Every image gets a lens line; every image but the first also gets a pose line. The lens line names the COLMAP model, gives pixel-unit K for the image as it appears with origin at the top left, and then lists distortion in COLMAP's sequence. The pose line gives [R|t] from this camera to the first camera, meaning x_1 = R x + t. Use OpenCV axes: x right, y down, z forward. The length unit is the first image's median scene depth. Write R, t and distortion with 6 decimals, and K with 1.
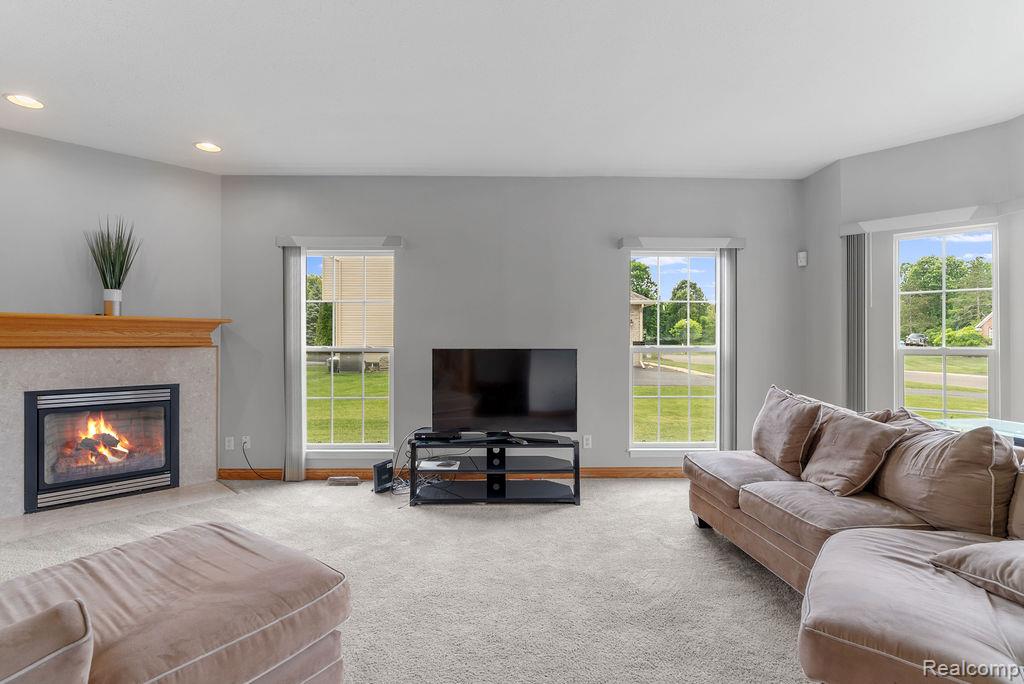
lens RADIAL K [[503.7, 0, 505.8], [0, 503.7, 340.1], [0, 0, 1]] dist [-0.001694, 0.000782]
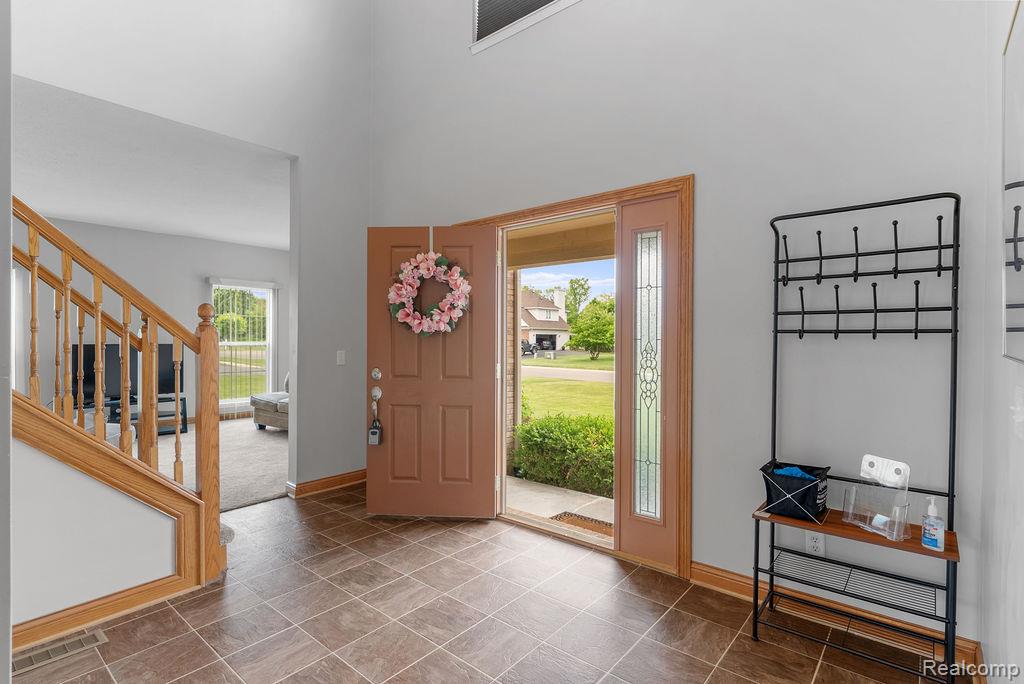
lens RADIAL K [[503.7, 0, 509.8], [0, 503.7, 342.1], [0, 0, 1]] dist [-0.001694, 0.000782]
pose [[0.657586, -0.003801, 0.753370, -0.290626], [-0.006436, 0.999922, 0.010663, -0.009685], [-0.753352, -0.011861, 0.657511, -0.665580]]
